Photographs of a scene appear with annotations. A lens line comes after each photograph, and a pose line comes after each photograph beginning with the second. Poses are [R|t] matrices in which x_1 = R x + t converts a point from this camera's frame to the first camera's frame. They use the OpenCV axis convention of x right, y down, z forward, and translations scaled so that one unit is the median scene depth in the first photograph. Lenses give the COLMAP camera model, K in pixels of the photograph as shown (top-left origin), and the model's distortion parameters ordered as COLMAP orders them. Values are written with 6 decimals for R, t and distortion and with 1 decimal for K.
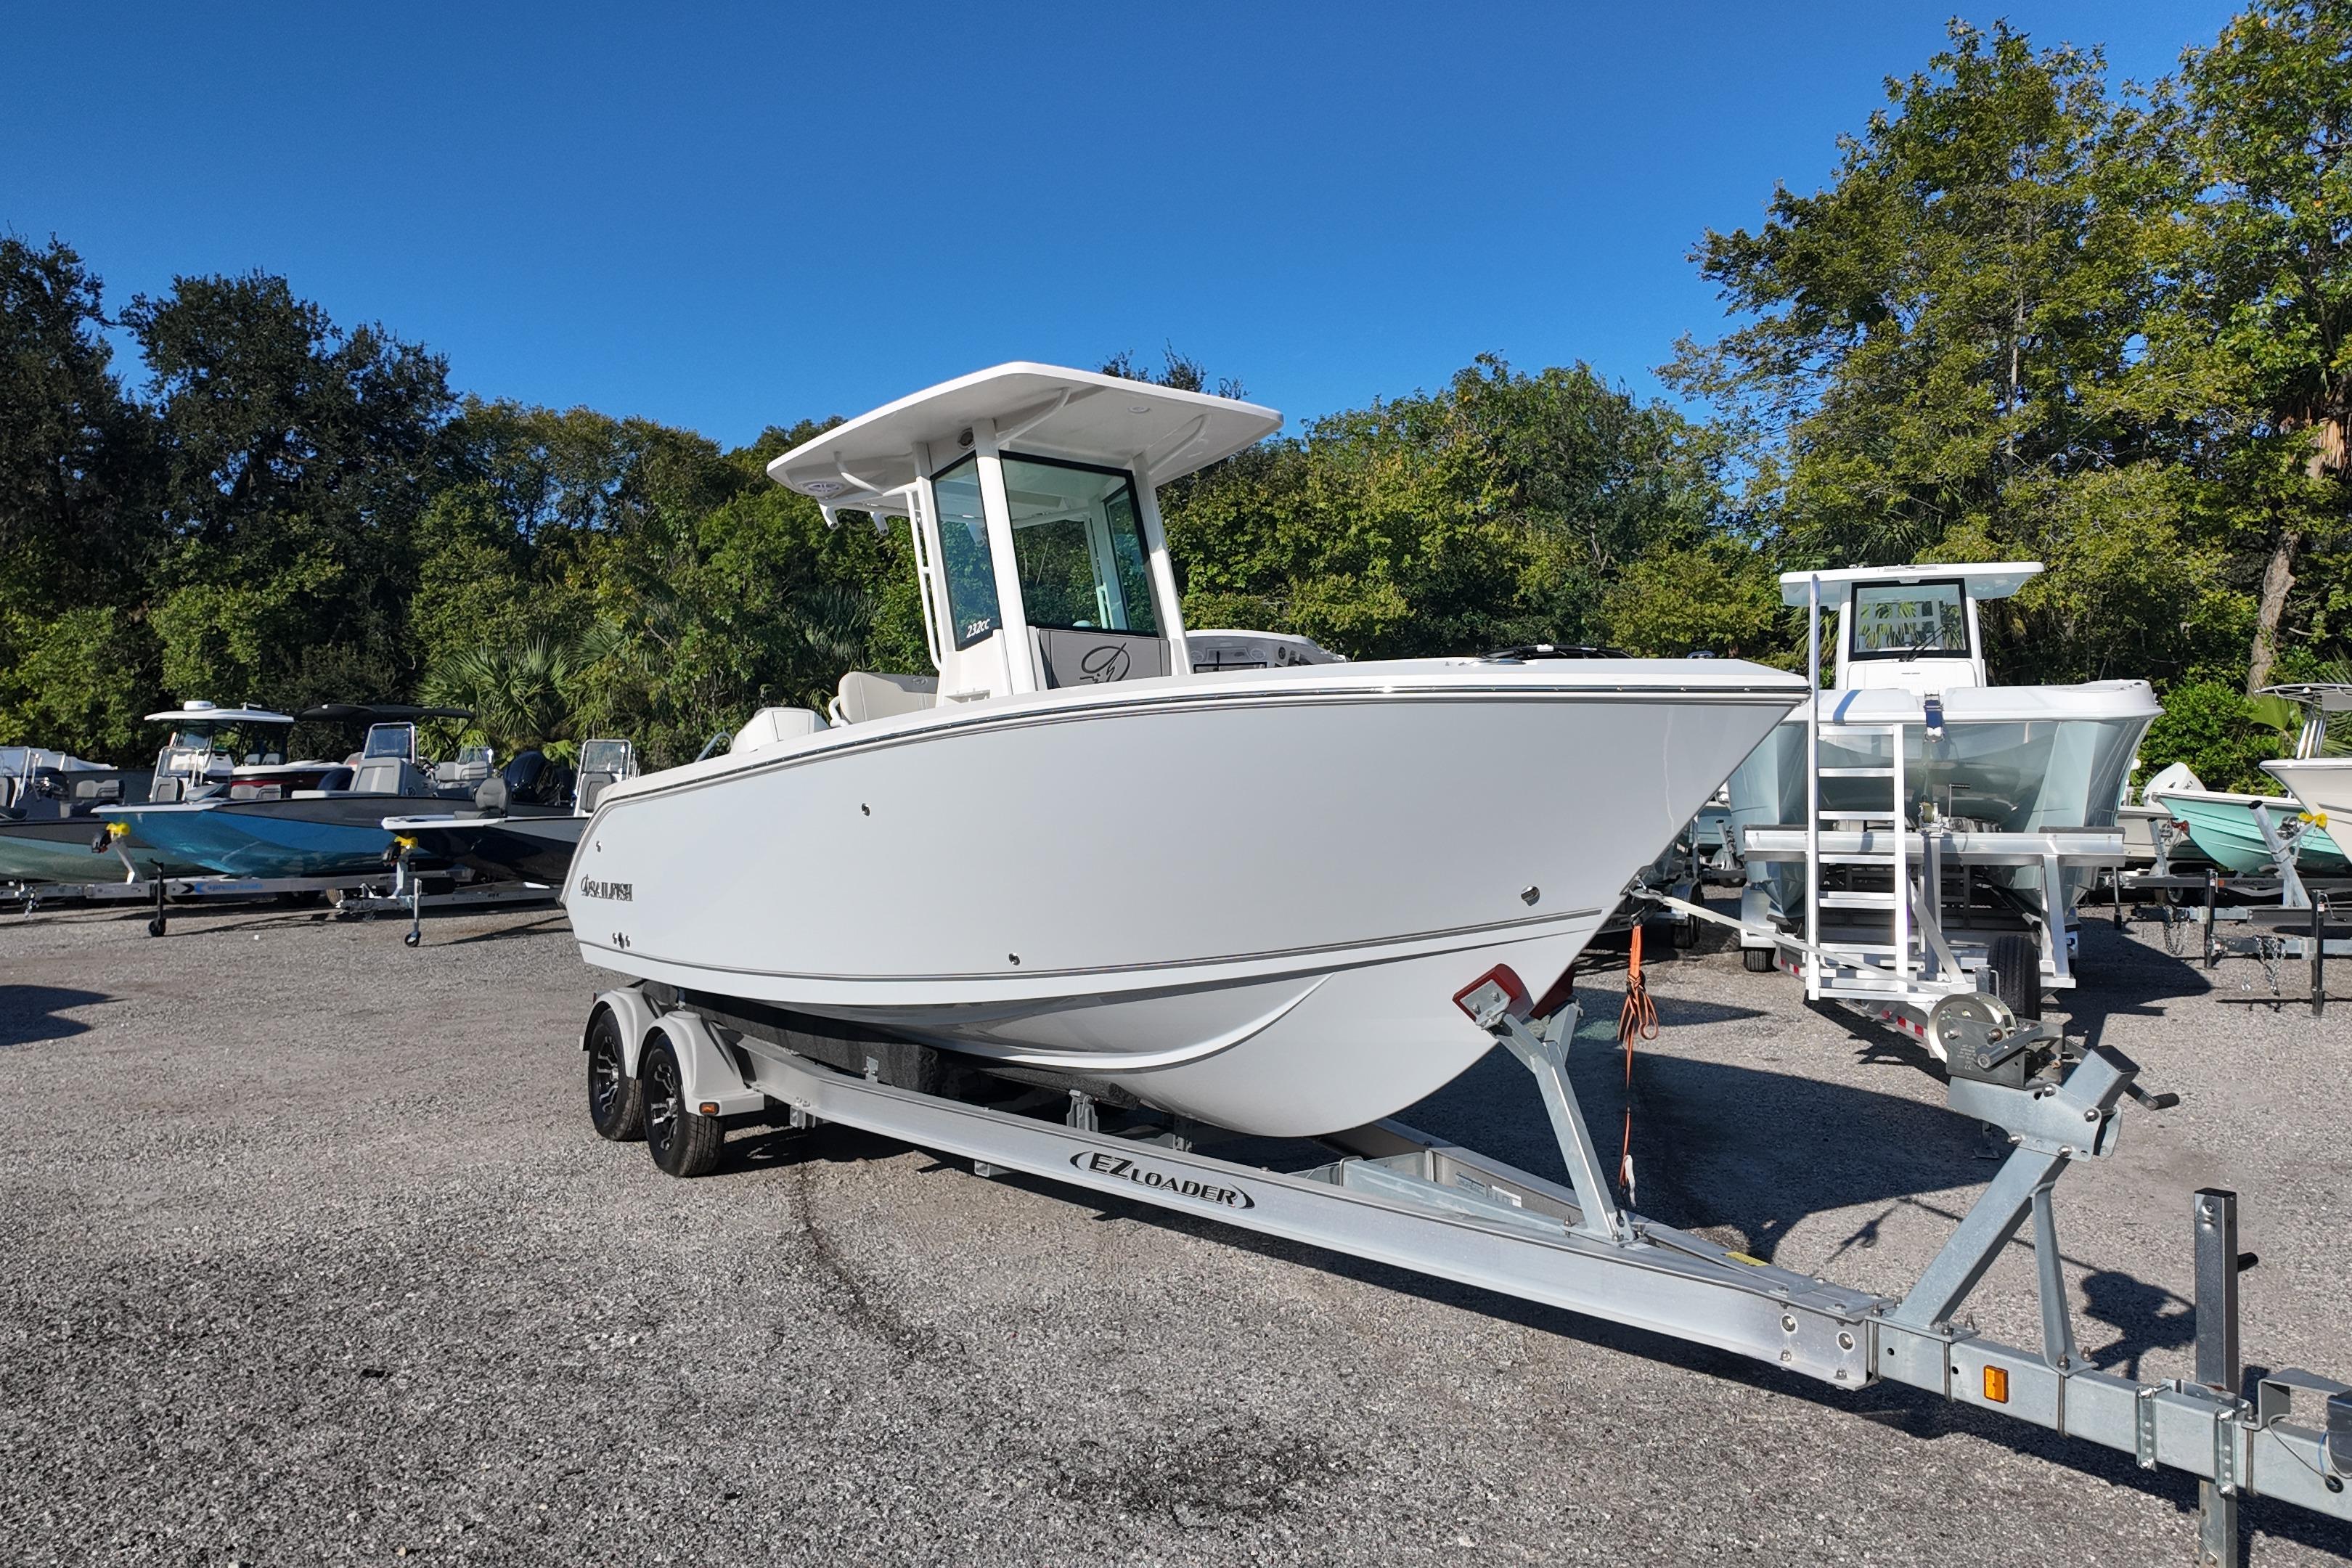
lens RADIAL K [[1636.2, 0, 1176.7], [0, 1636.2, 785.5], [0, 0, 1]] dist [0.042089, -0.046321]
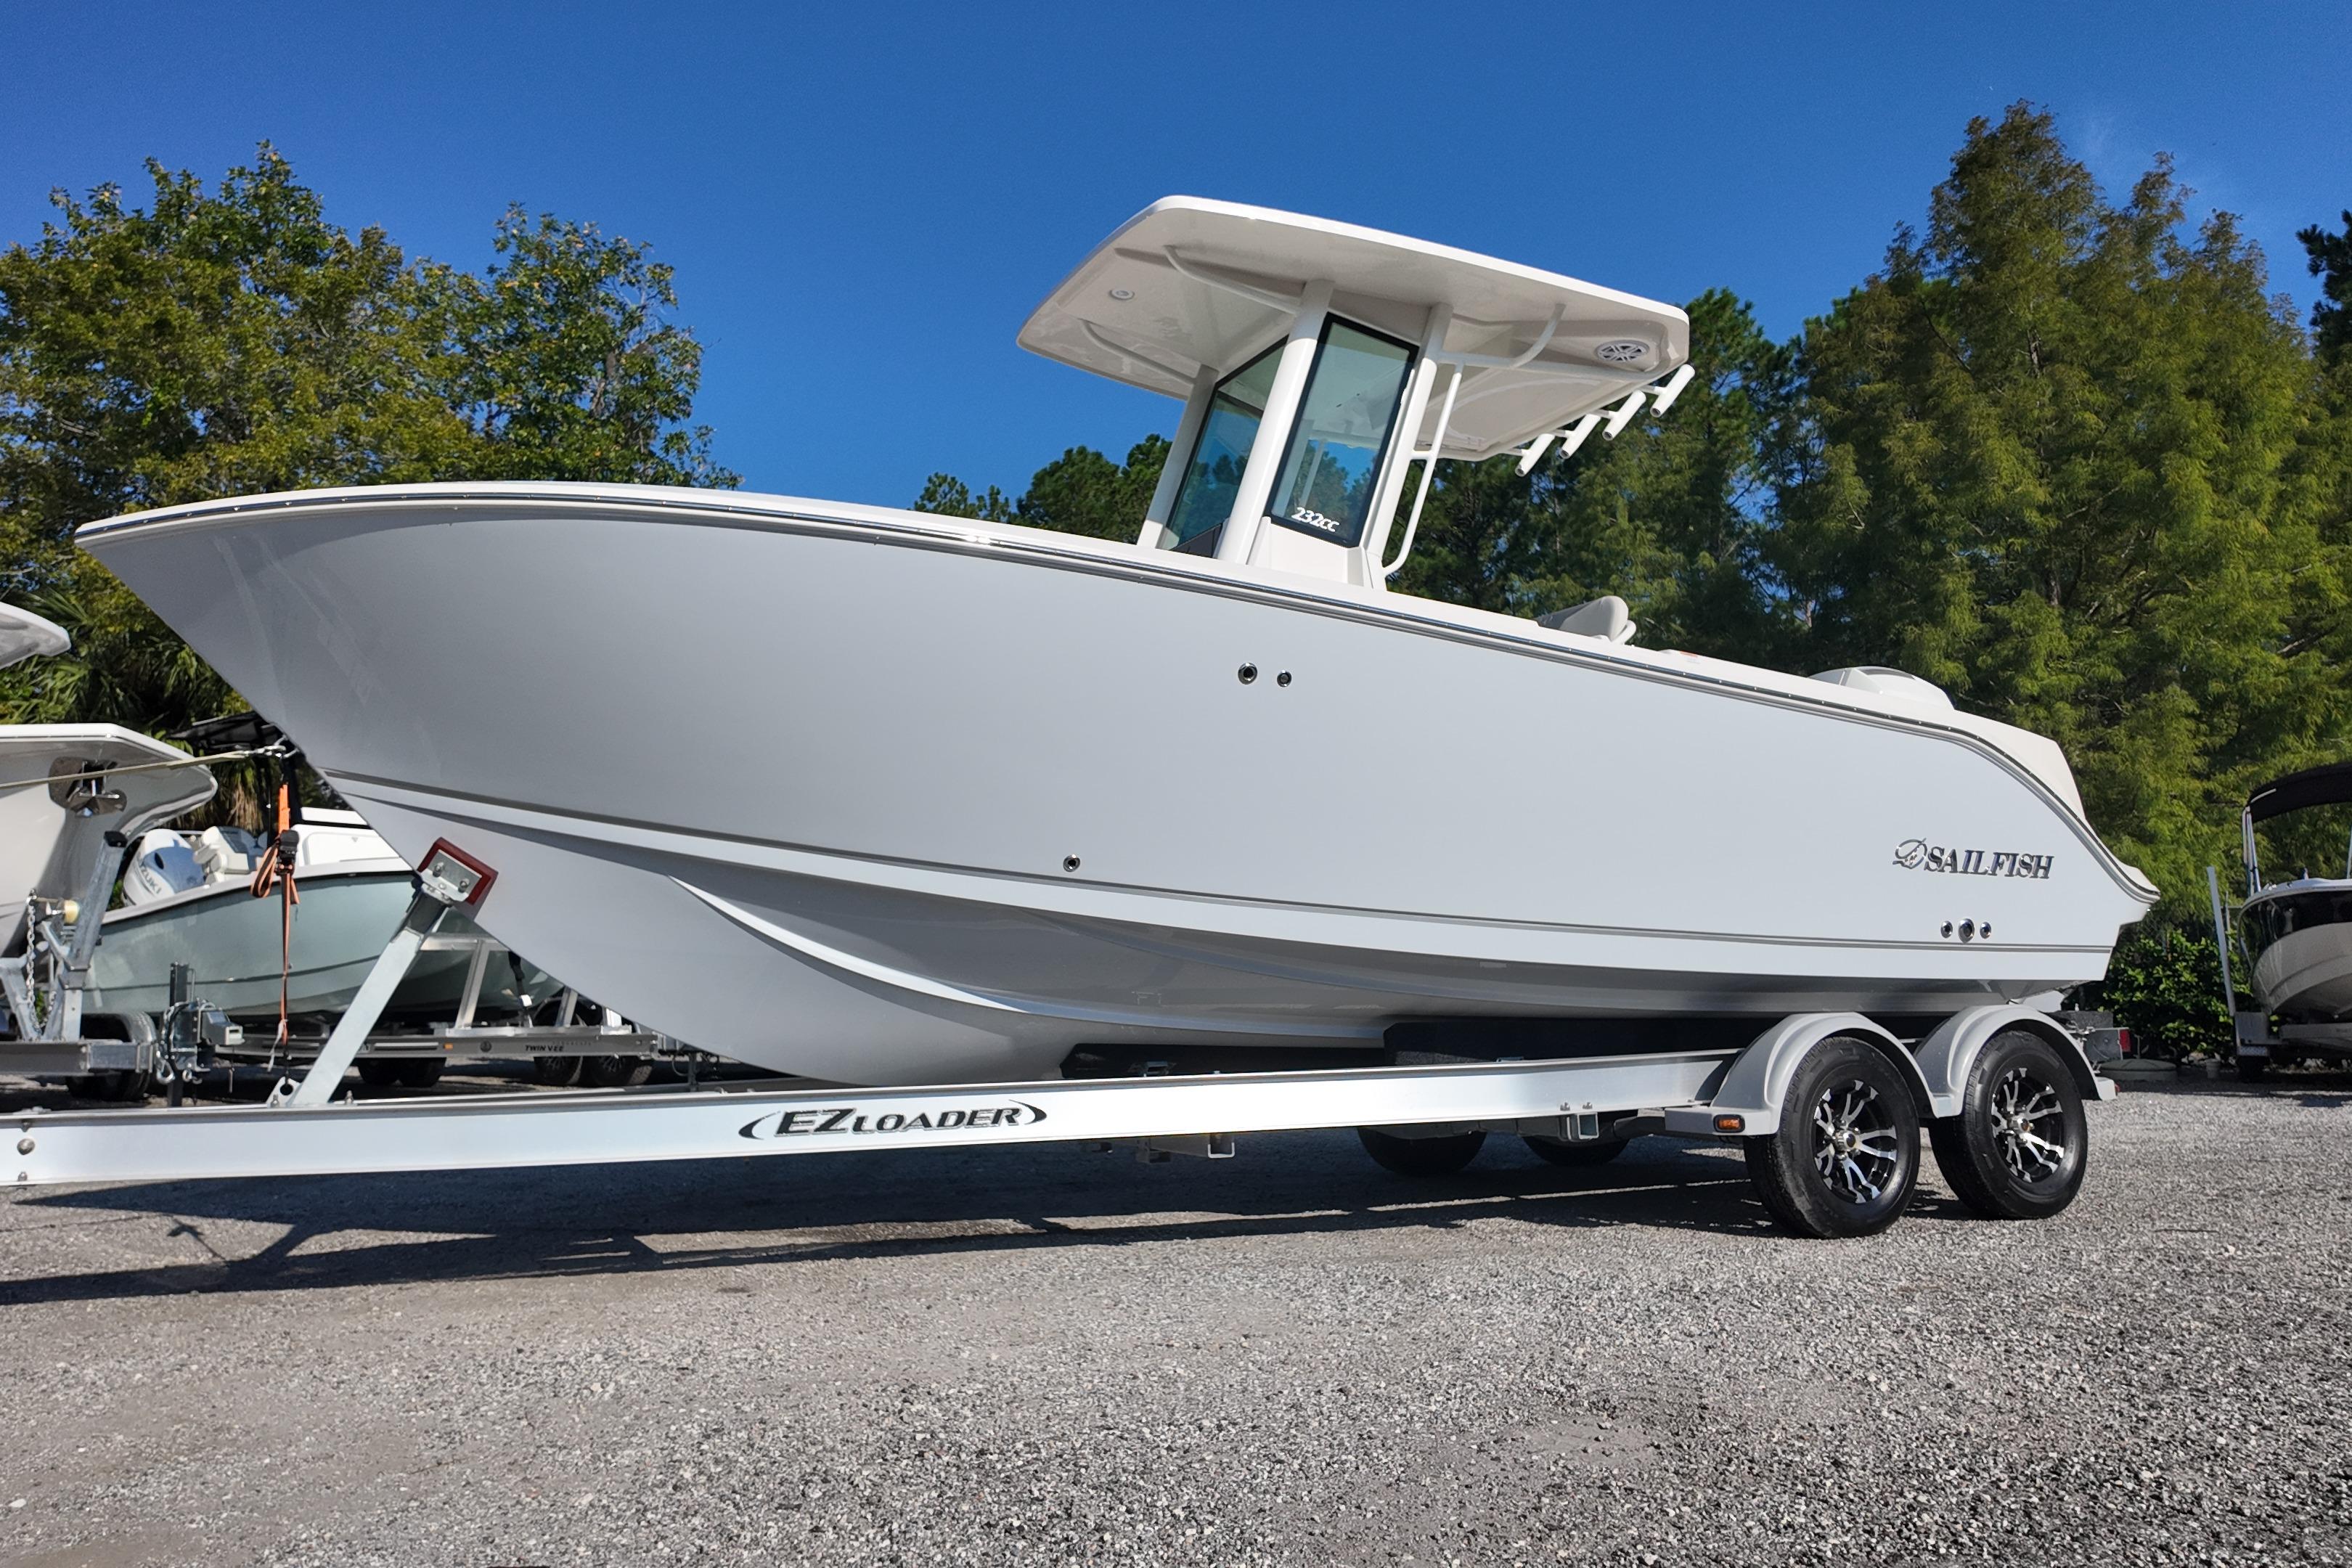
lens RADIAL K [[1636.2, 0, 1179.9], [0, 1636.2, 795.4], [0, 0, 1]] dist [0.042089, -0.046321]
pose [[0.269908, 0.114648, 0.956036, -0.448919], [0.006149, 0.992661, -0.120776, 0.058930], [-0.962867, 0.038477, 0.267222, 0.413789]]
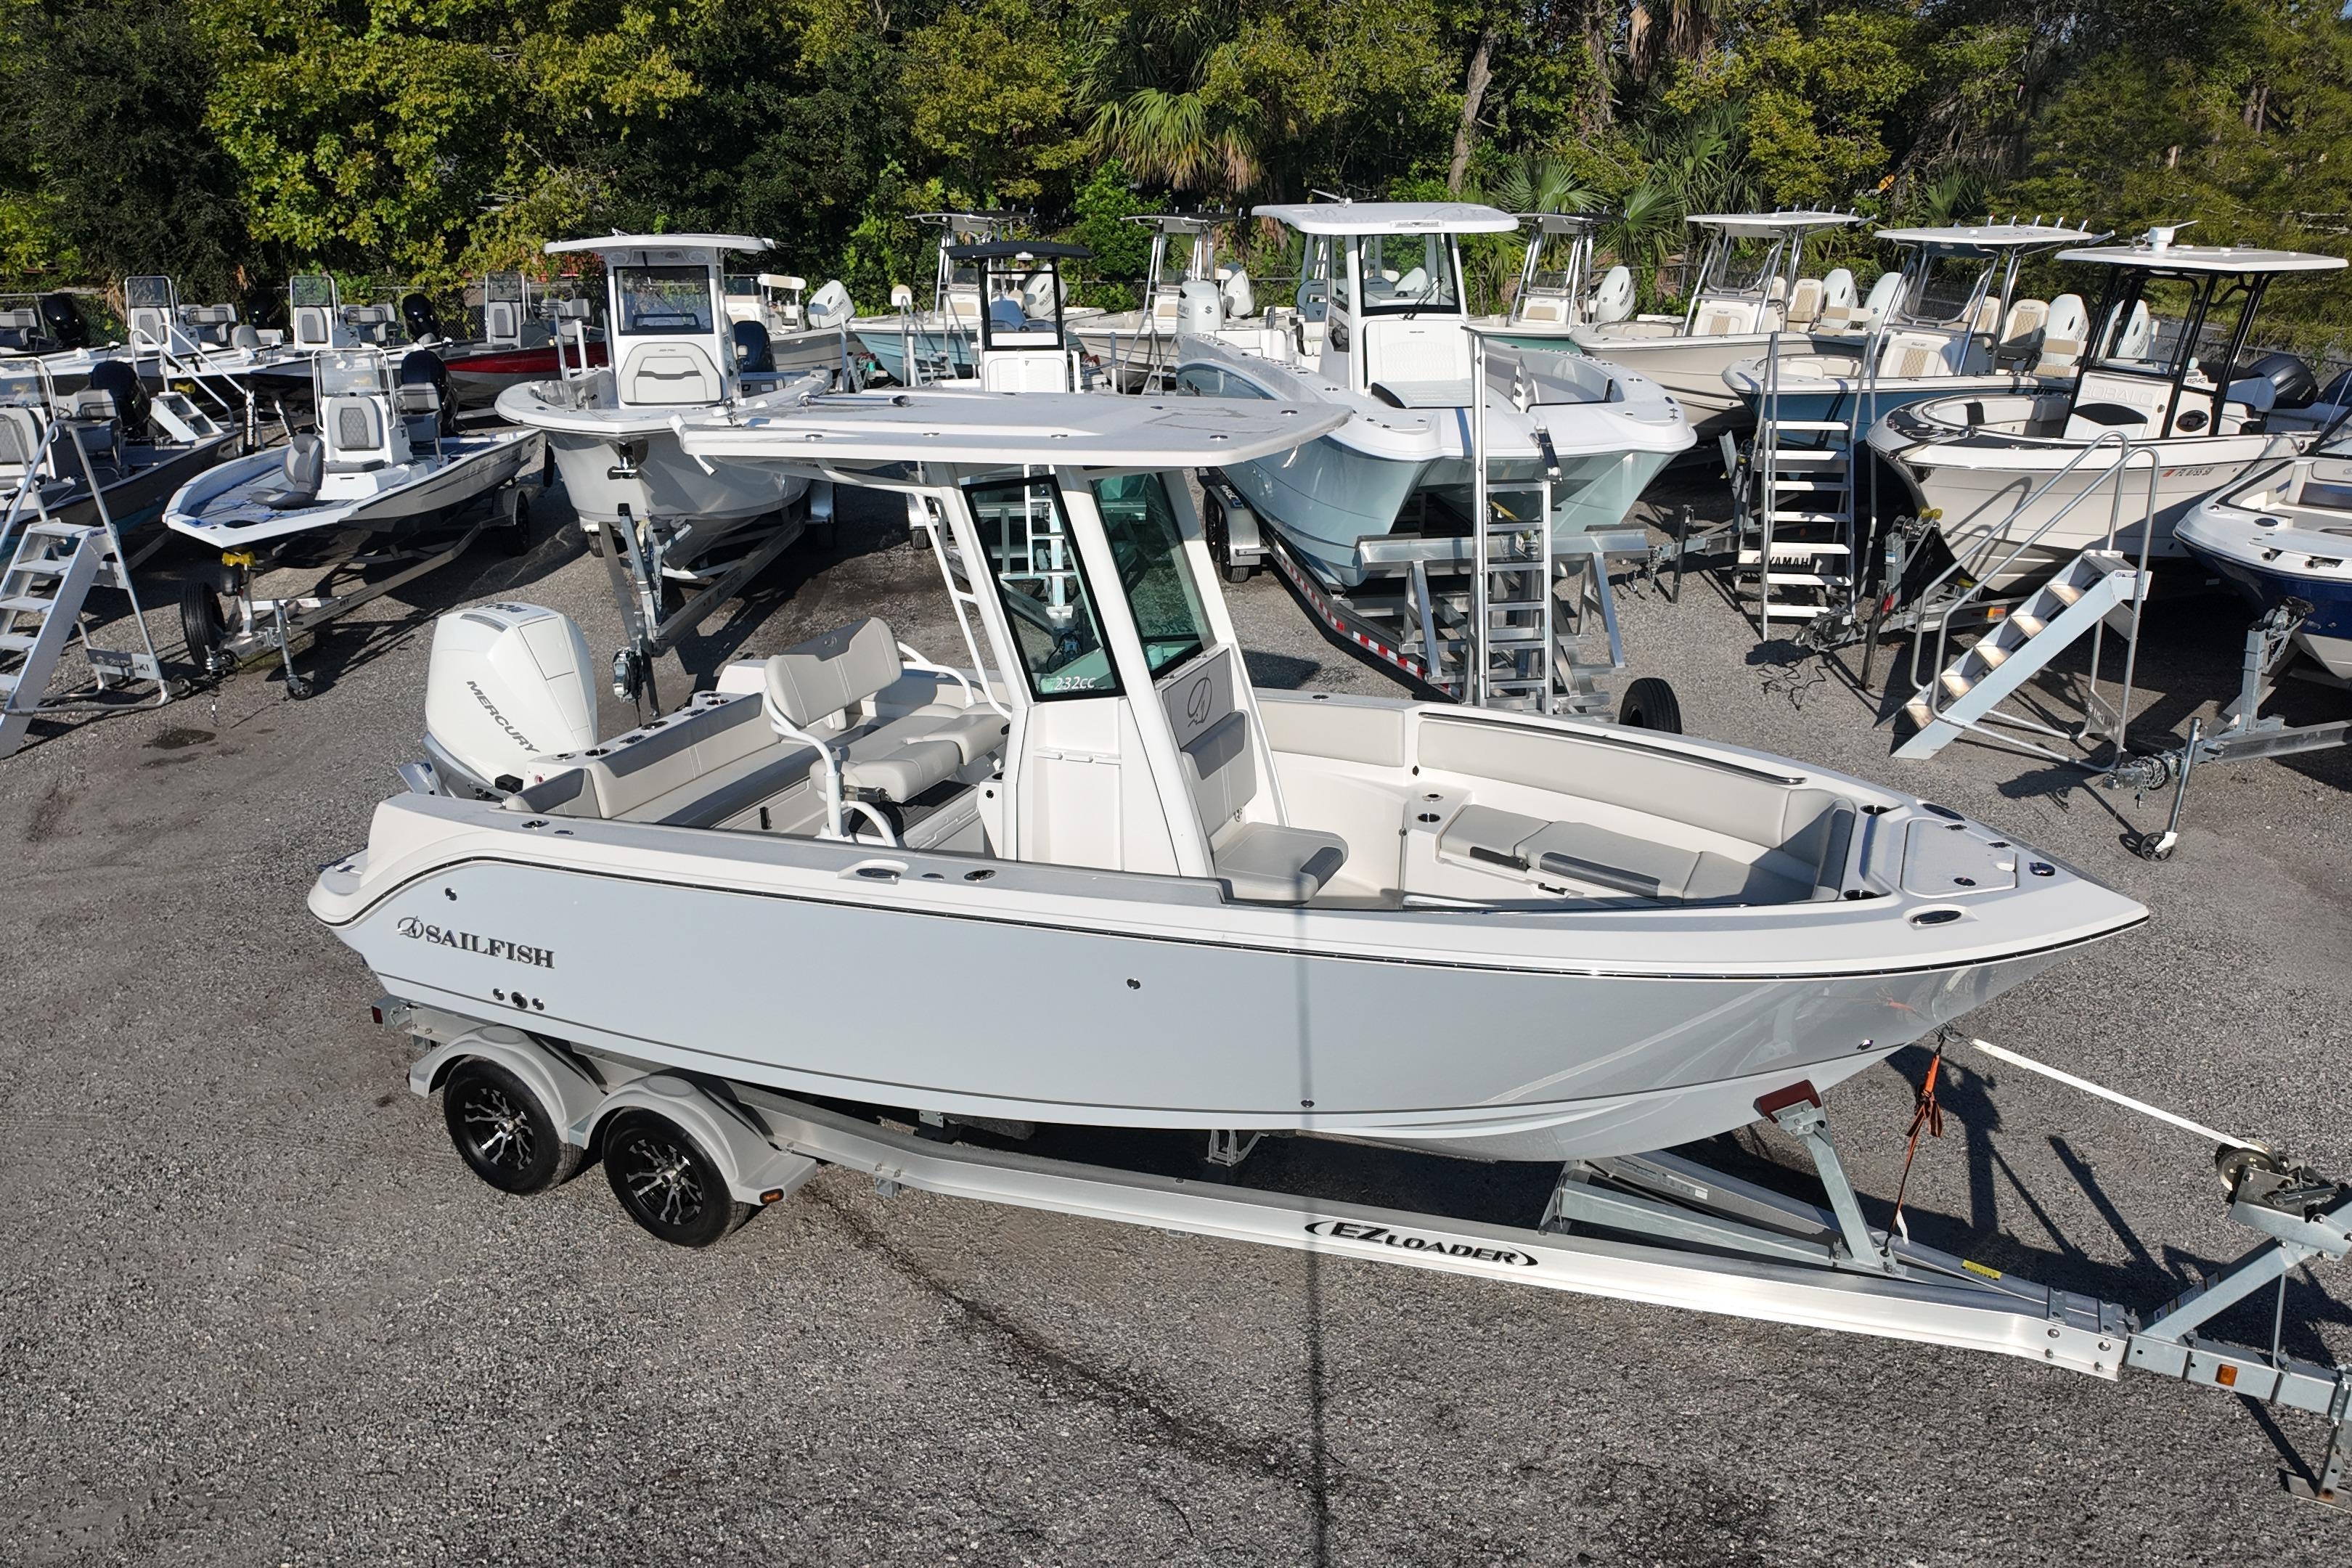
lens RADIAL K [[1636.2, 0, 1178.7], [0, 1636.2, 783.4], [0, 0, 1]] dist [0.042089, -0.046321]
pose [[0.862867, -0.186906, 0.469603, -0.204019], [0.000967, 0.929722, 0.368261, -0.151899], [-0.505431, -0.317306, 0.802407, 0.095742]]
